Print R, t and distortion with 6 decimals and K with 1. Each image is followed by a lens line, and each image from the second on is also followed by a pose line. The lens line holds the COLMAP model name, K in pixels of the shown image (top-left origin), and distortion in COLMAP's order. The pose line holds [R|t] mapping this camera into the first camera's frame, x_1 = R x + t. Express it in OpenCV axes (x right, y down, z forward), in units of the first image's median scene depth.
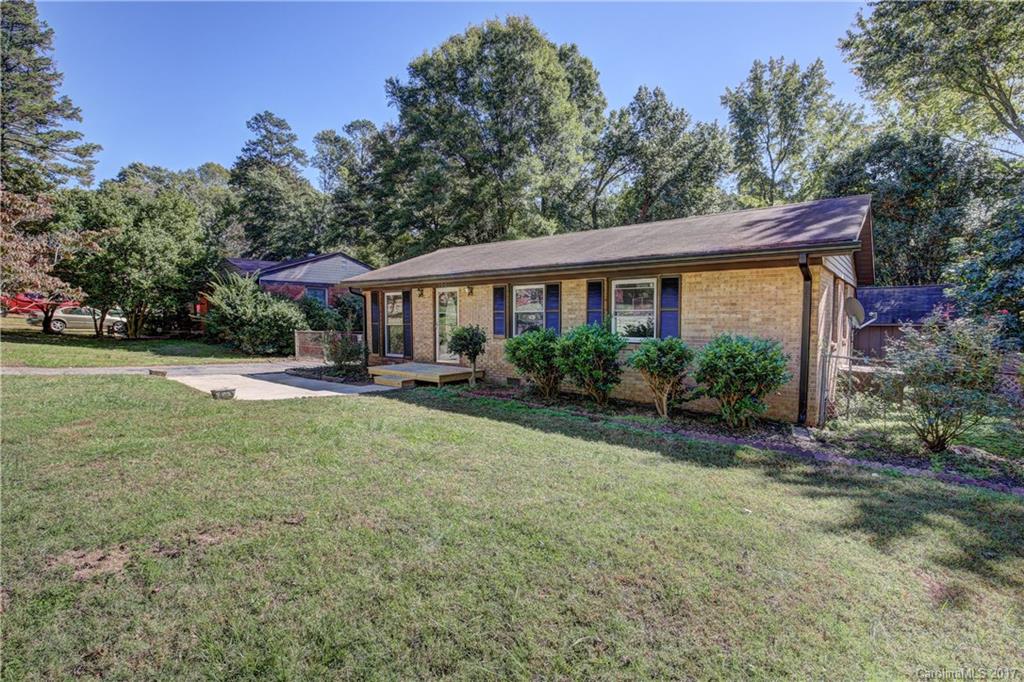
lens RADIAL K [[475.2, 0, 508.1], [0, 475.2, 339.2], [0, 0, 1]] dist [-0.028858, -0.000186]
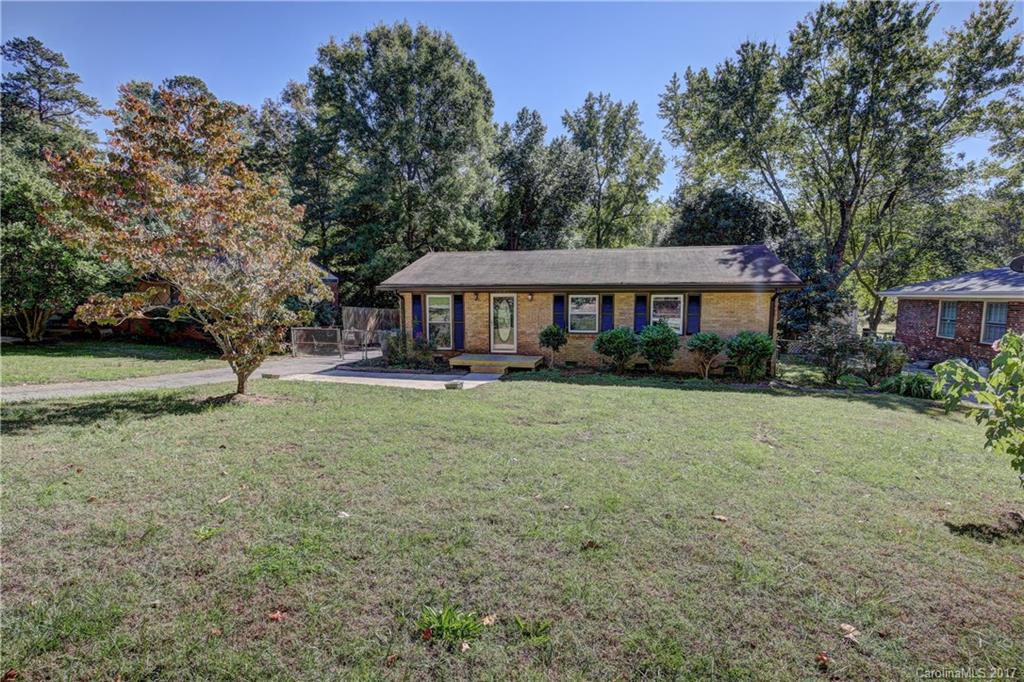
lens RADIAL K [[475.2, 0, 508.1], [0, 475.2, 339.2], [0, 0, 1]] dist [-0.028858, -0.000186]
pose [[0.906190, -0.037706, 0.421186, -0.721190], [0.019401, 0.998675, 0.047663, -0.051642], [-0.422425, -0.035020, 0.905721, -0.175963]]
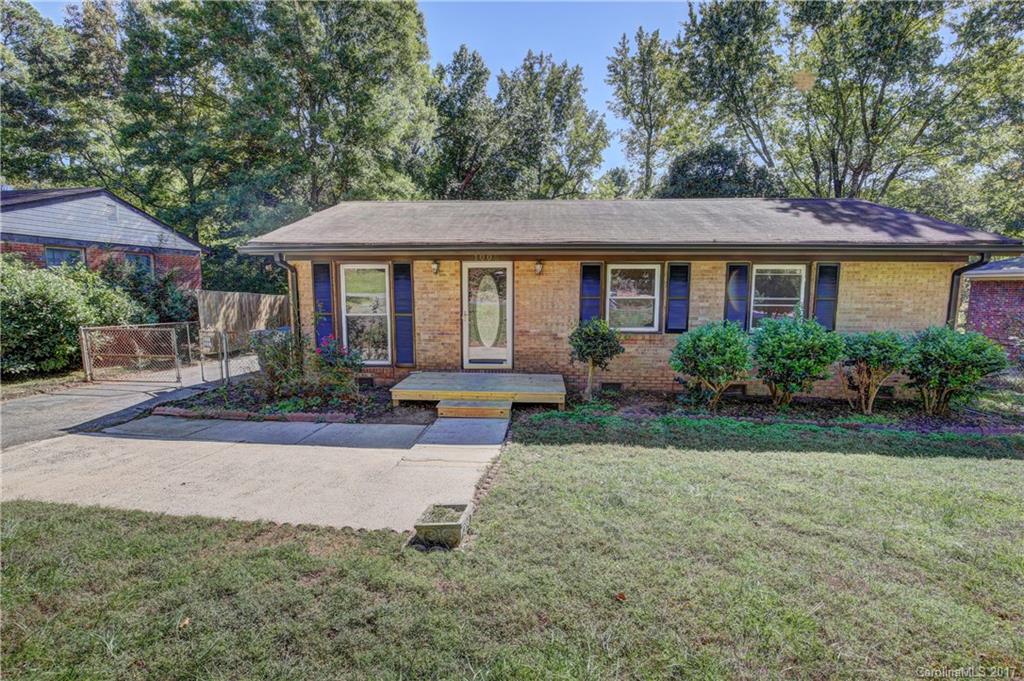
lens RADIAL K [[468.0, 0, 506.8], [0, 468.0, 340.3], [0, 0, 1]] dist [-0.041628, 0.008620]
pose [[0.818482, -0.062955, 0.571073, -0.552477], [0.023834, 0.996843, 0.075732, -0.048844], [-0.574038, -0.048374, 0.817399, 0.458356]]
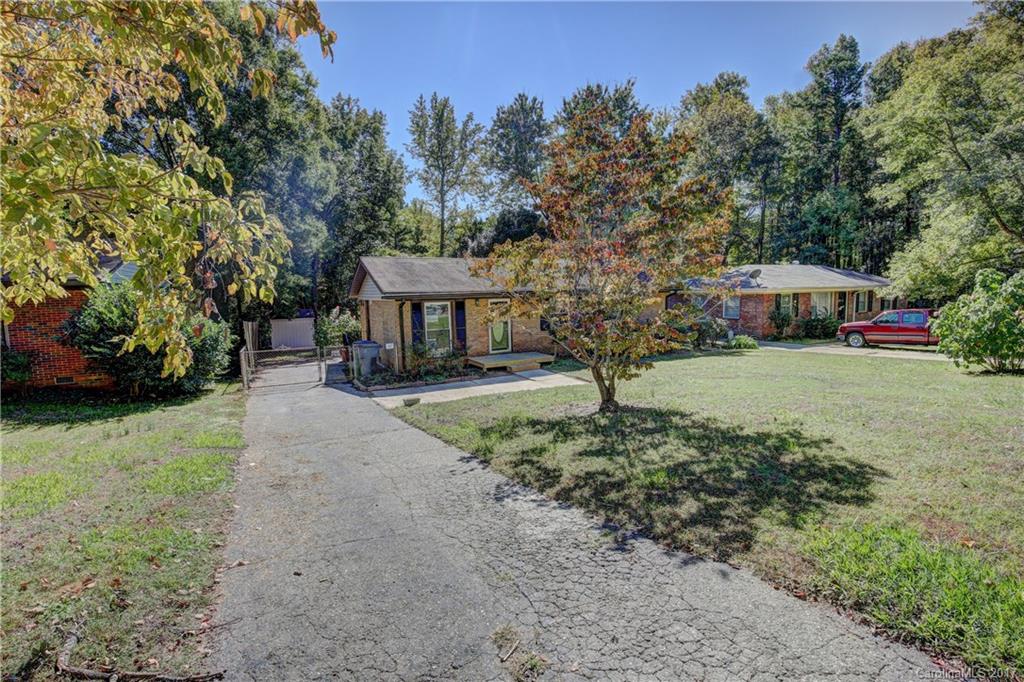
lens RADIAL K [[468.0, 0, 506.8], [0, 468.0, 340.8], [0, 0, 1]] dist [-0.041628, 0.008620]
pose [[0.412449, -0.106314, 0.904756, -1.510077], [0.069476, 0.993945, 0.085122, -0.111425], [-0.908327, 0.027750, 0.417338, 0.448349]]
